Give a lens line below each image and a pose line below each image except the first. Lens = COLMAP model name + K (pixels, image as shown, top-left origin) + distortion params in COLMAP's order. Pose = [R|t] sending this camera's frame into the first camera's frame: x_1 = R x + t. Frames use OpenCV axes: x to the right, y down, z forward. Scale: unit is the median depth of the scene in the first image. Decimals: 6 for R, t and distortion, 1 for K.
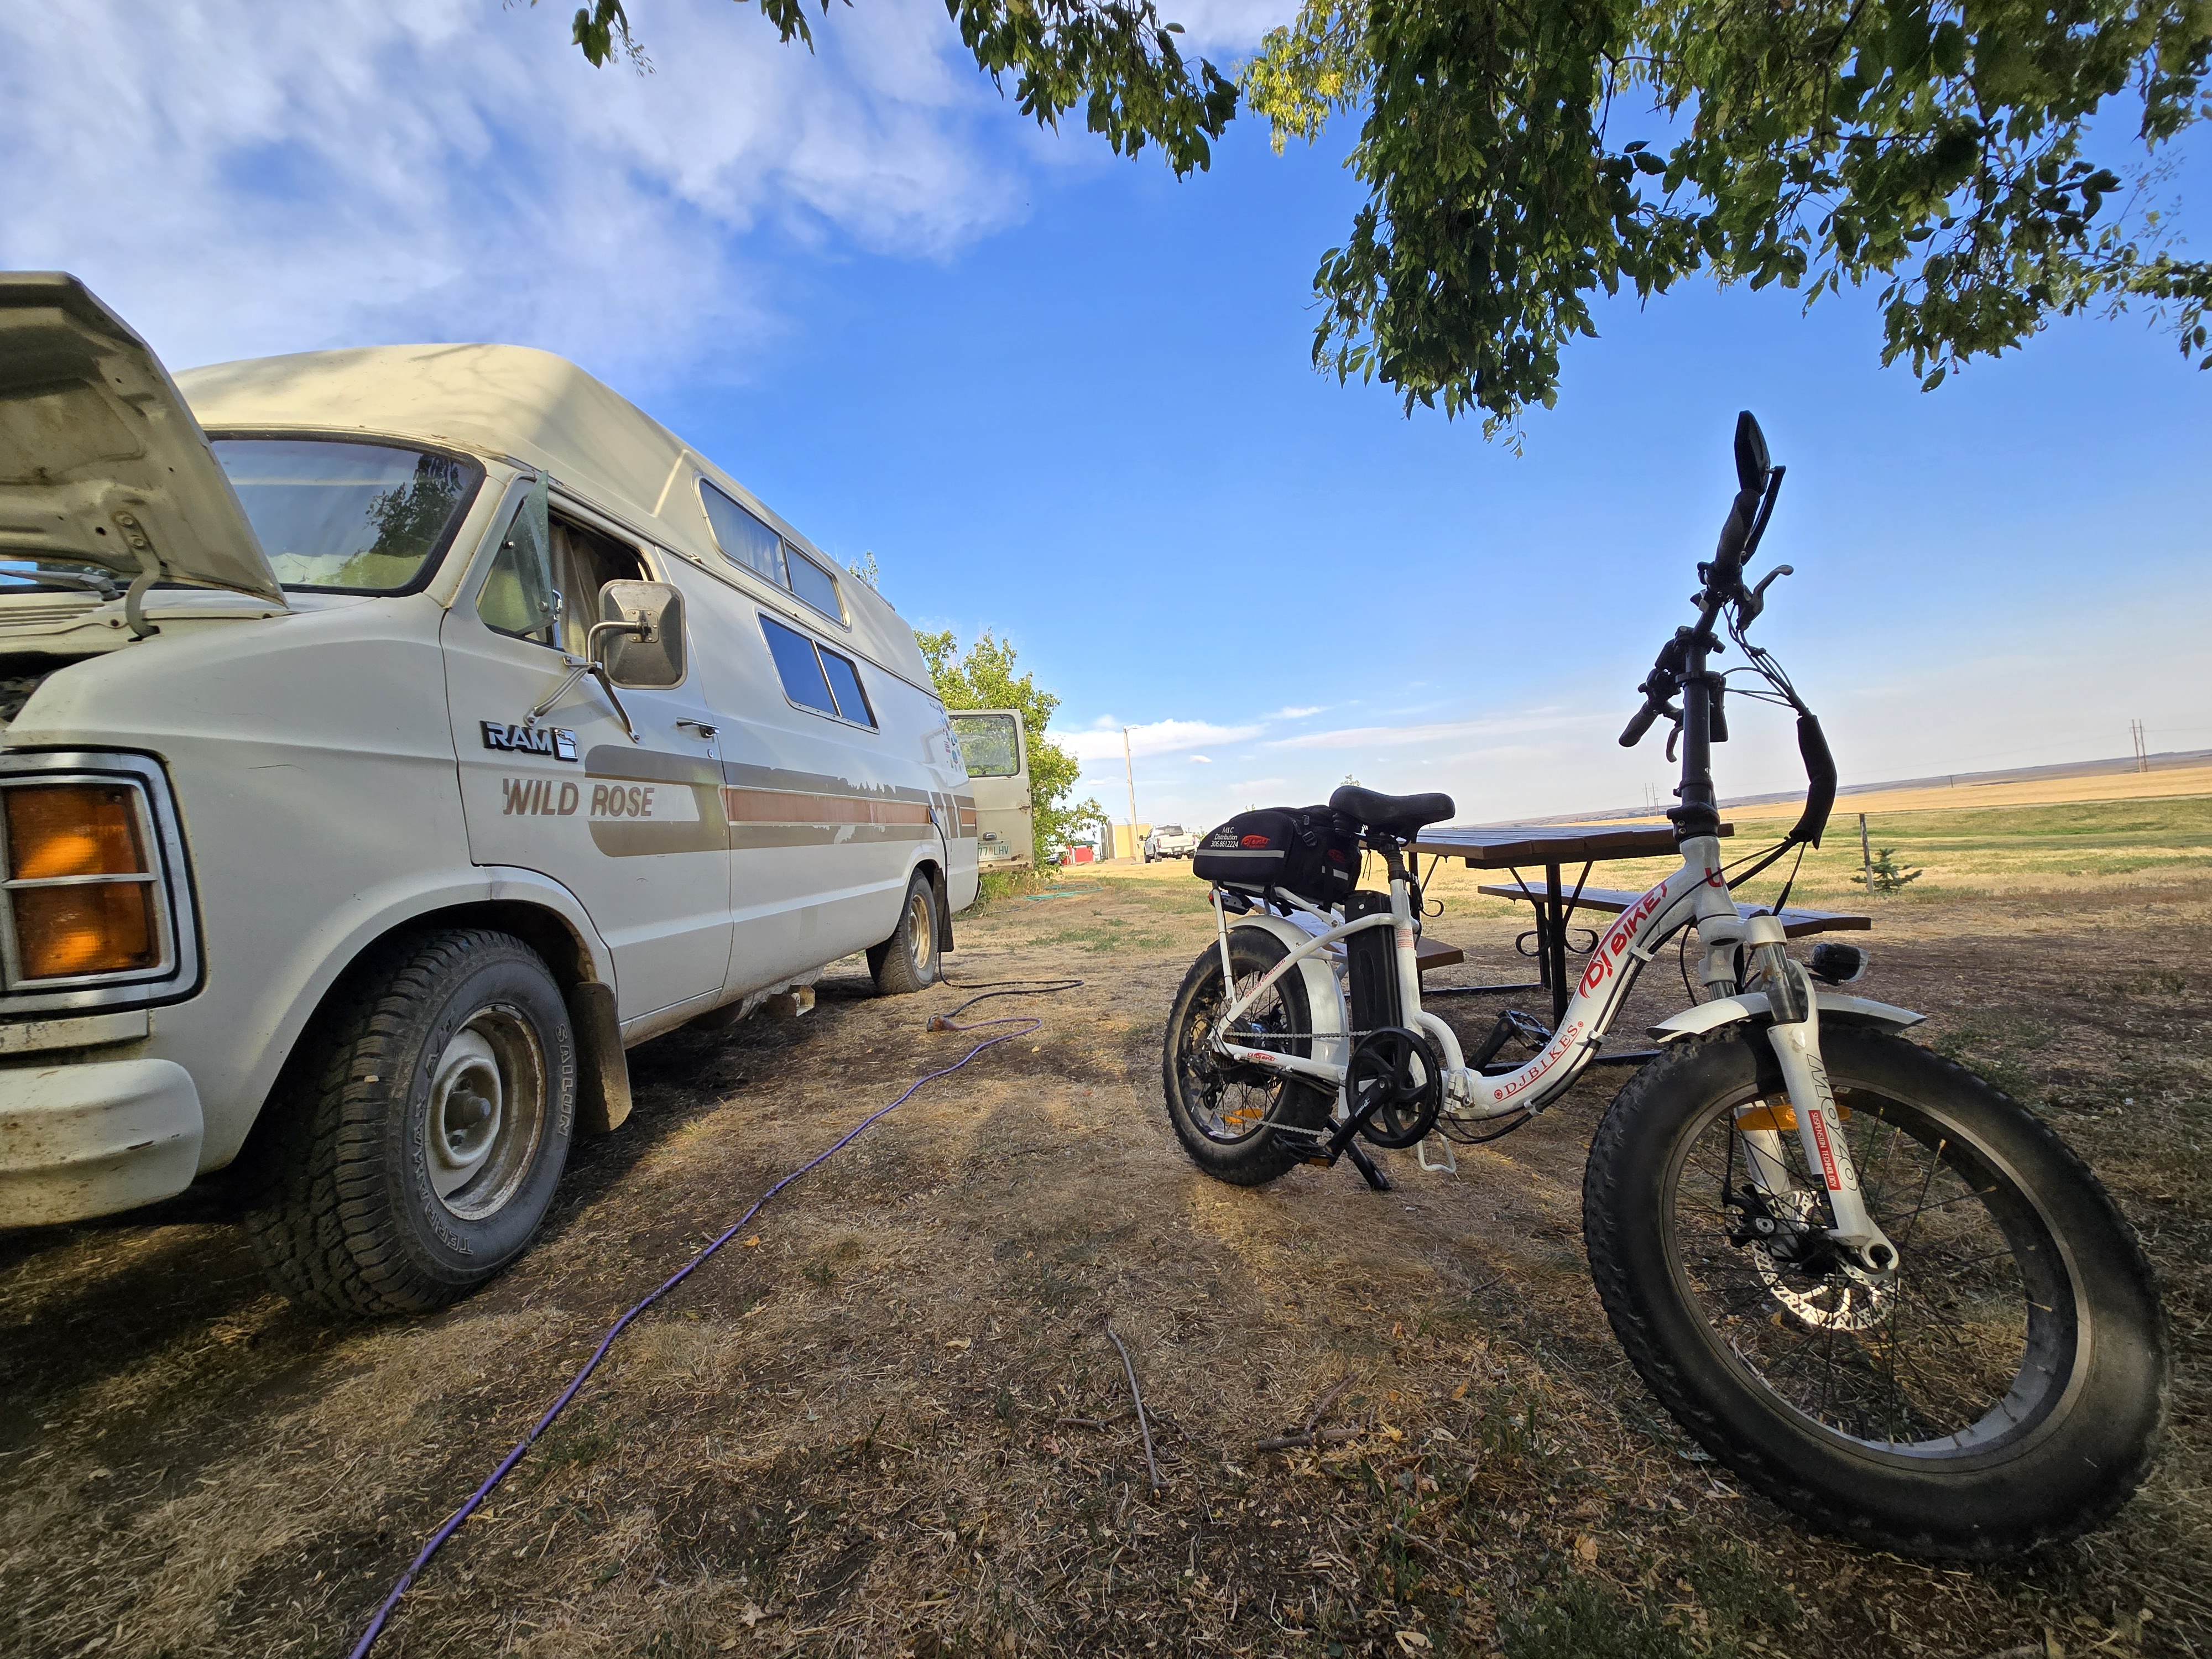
lens RADIAL K [[889.1, 0, 1115.4], [0, 889.1, 830.4], [0, 0, 1]] dist [-0.013855, -0.000064]
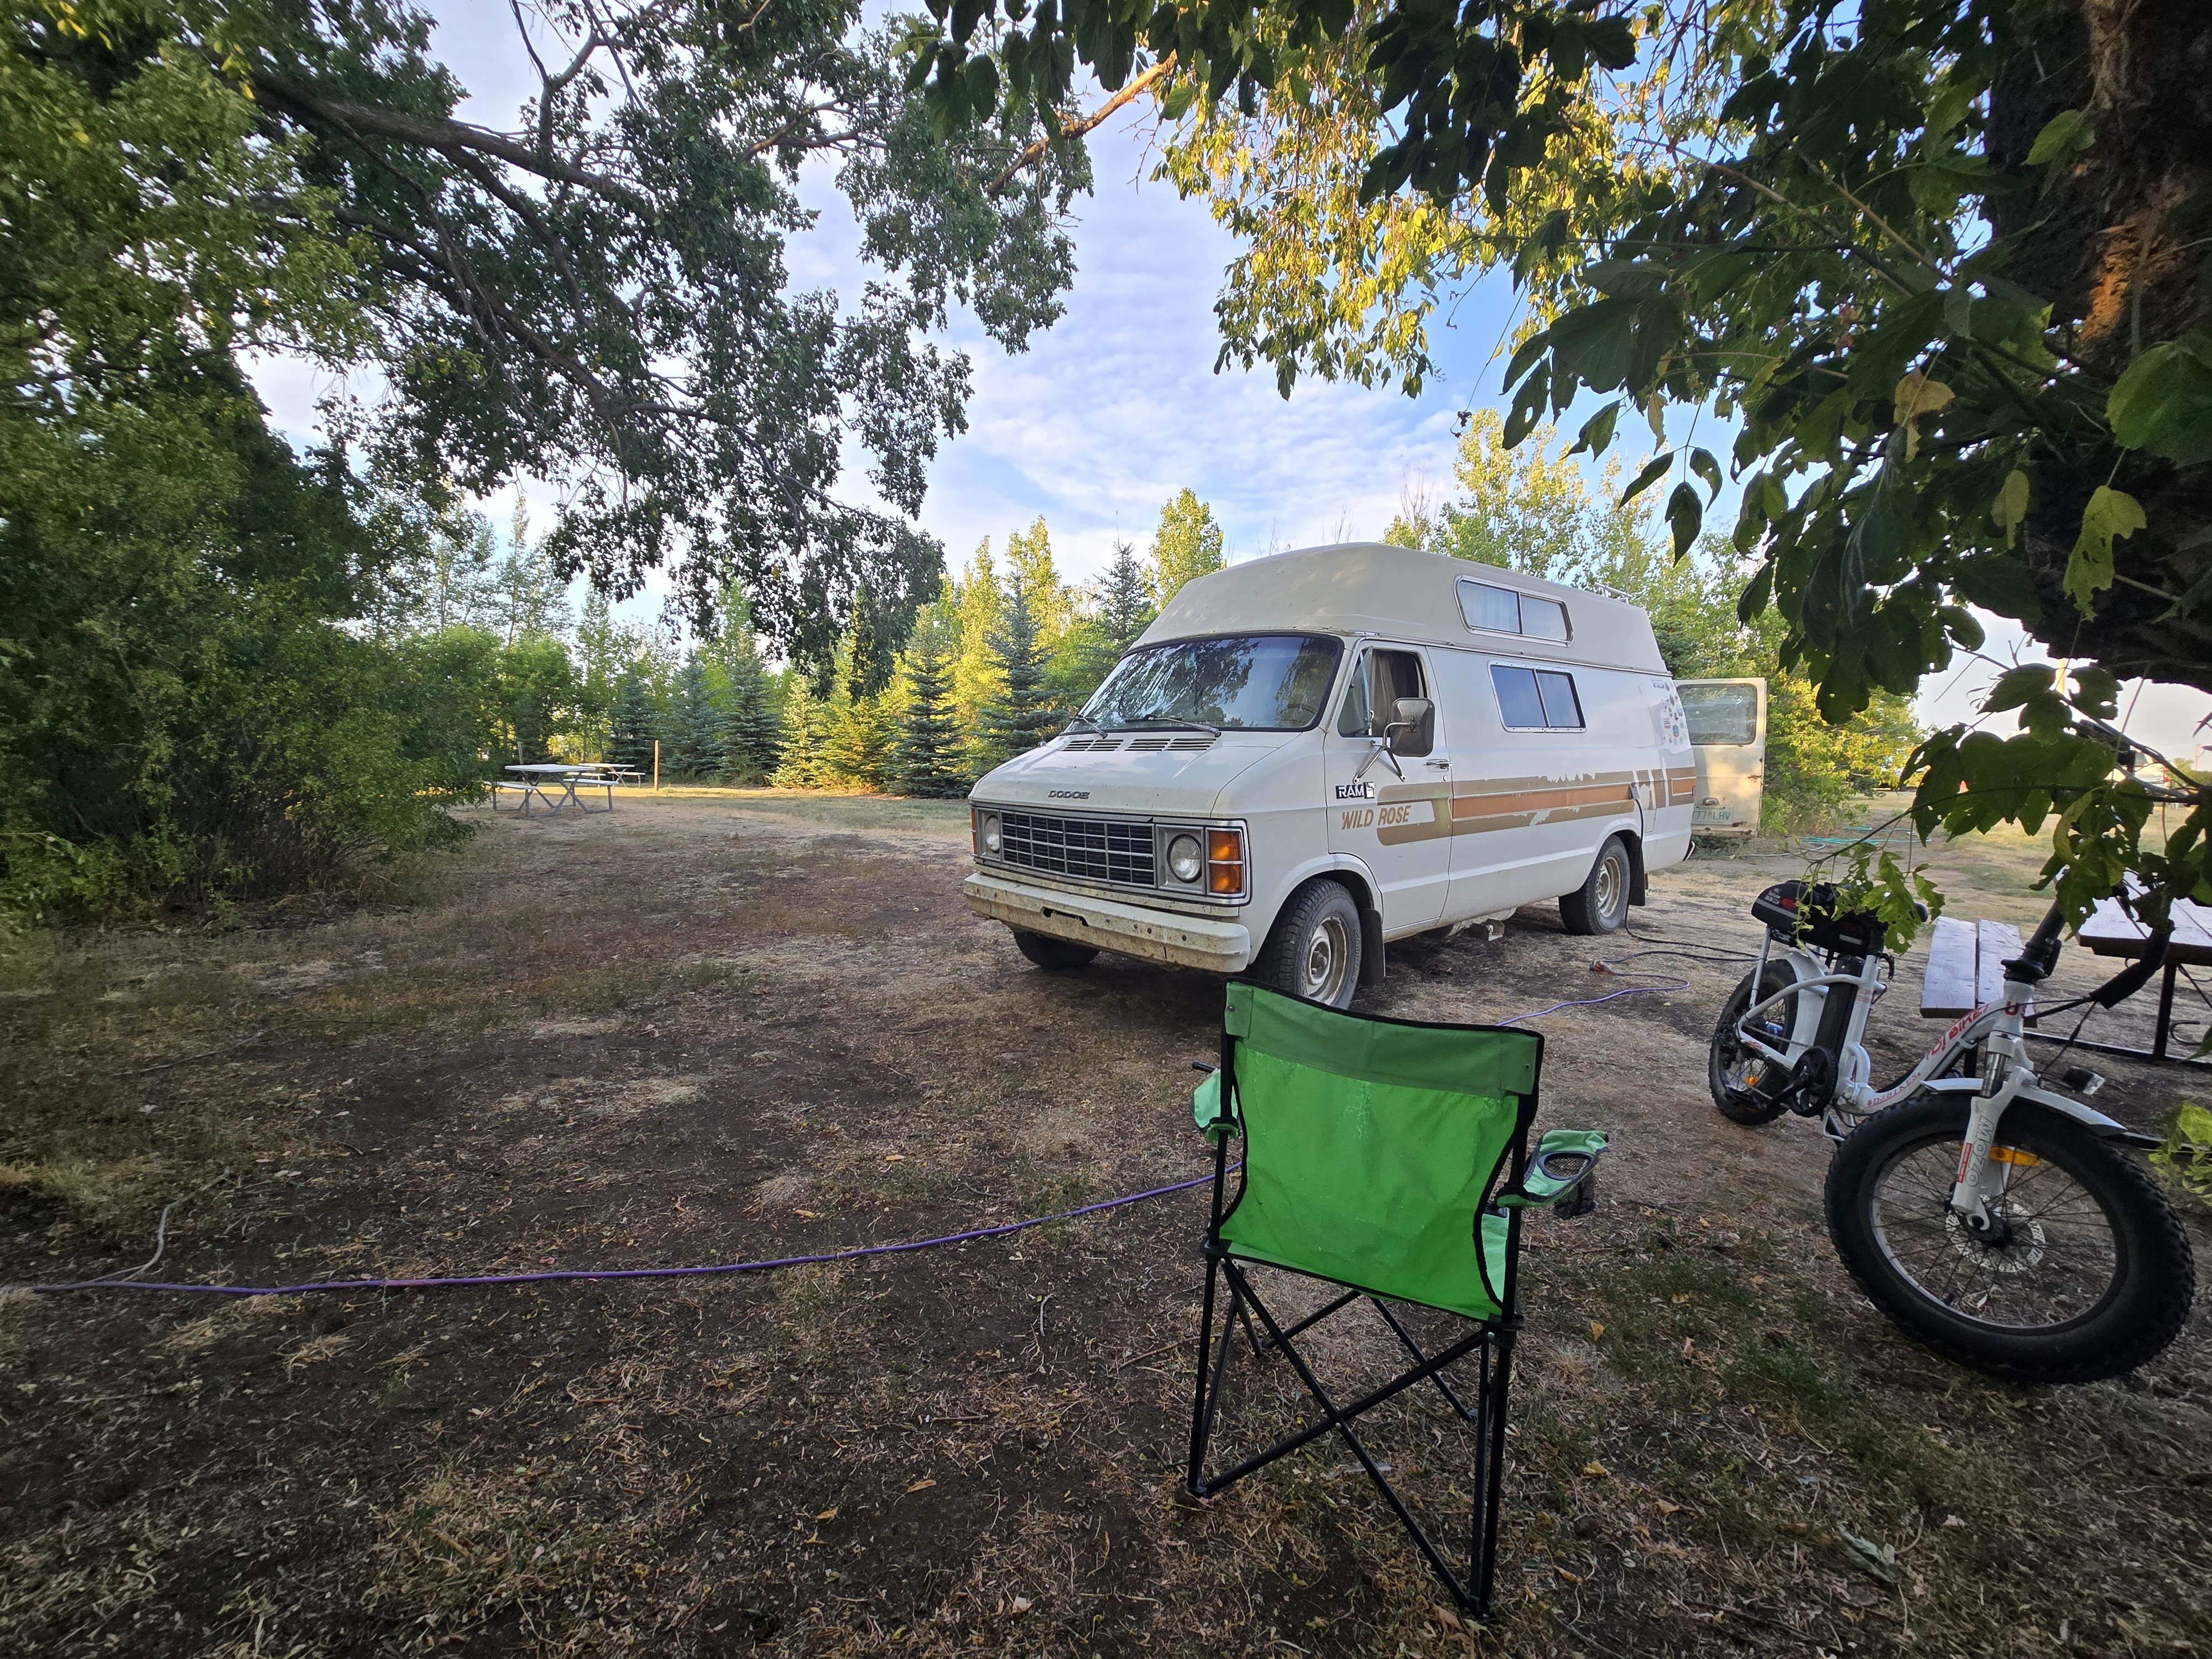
lens RADIAL K [[889.1, 0, 1111.9], [0, 889.1, 825.1], [0, 0, 1]] dist [-0.013855, -0.000064]
pose [[0.686520, 0.124896, -0.716304, 0.385553], [-0.038404, 0.989990, 0.135809, -0.249602], [0.726096, -0.065727, 0.684444, -0.728544]]
